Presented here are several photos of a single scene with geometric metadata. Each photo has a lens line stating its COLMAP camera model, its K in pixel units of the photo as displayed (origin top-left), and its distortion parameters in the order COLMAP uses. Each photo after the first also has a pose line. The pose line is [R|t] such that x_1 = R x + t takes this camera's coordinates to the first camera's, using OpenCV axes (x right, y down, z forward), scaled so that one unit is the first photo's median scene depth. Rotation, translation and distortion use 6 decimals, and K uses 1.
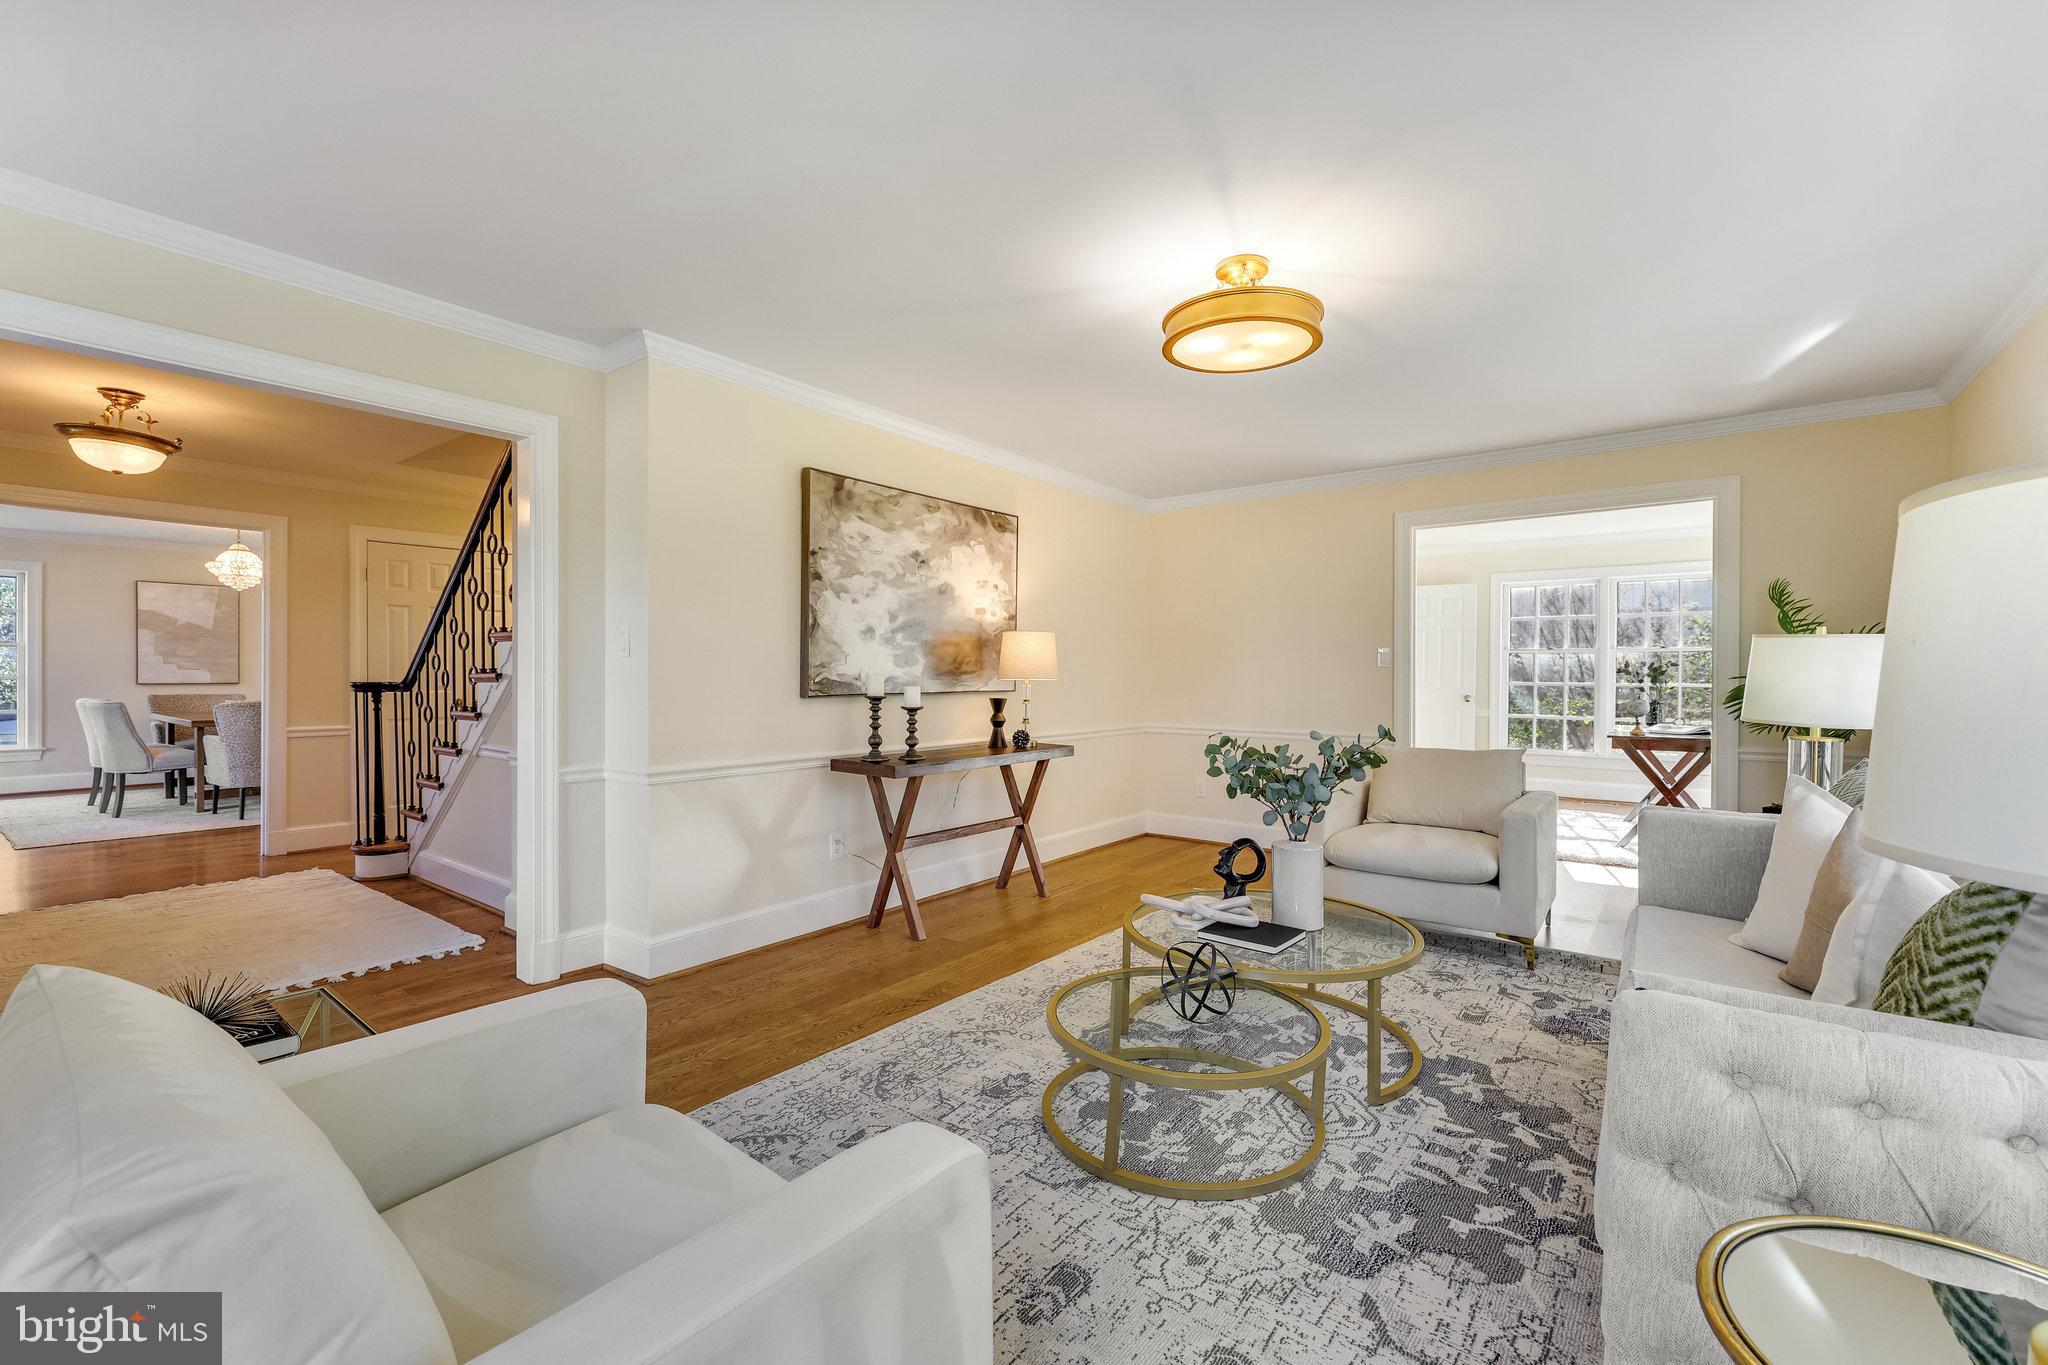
lens RADIAL K [[895.6, 0, 1022.3], [0, 895.6, 675.9], [0, 0, 1]] dist [-0.000407, 0.000113]
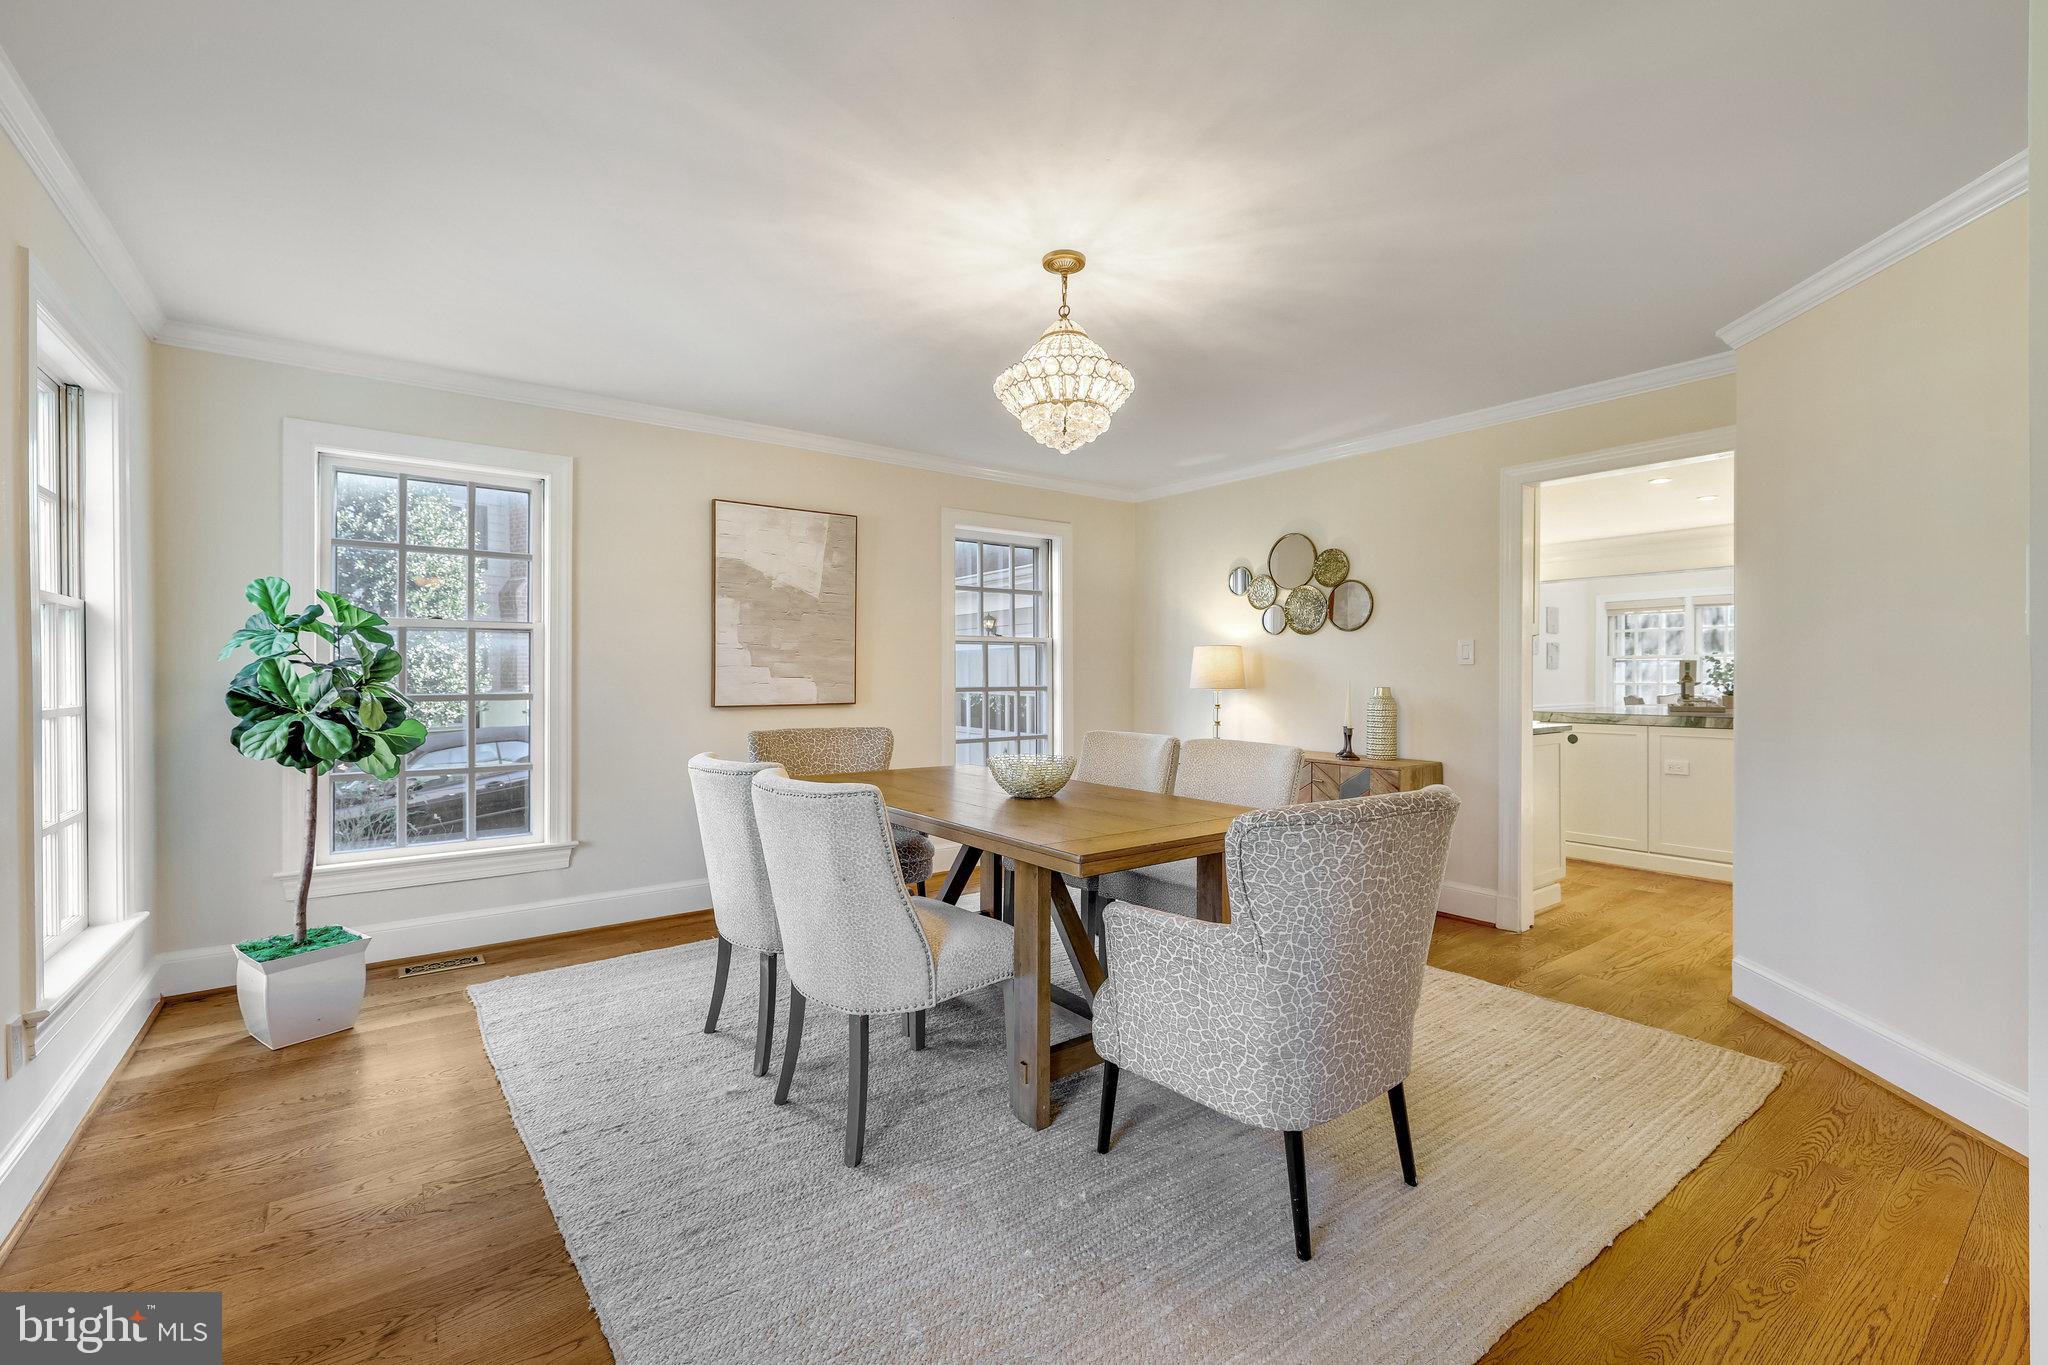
lens RADIAL K [[895.6, 0, 1021.6], [0, 895.6, 679.4], [0, 0, 1]] dist [-0.000407, 0.000113]
pose [[0.968385, 0.003816, -0.249430, -0.691126], [-0.002296, 0.999977, 0.006387, -0.009687], [0.249448, -0.005613, 0.968372, 0.555138]]
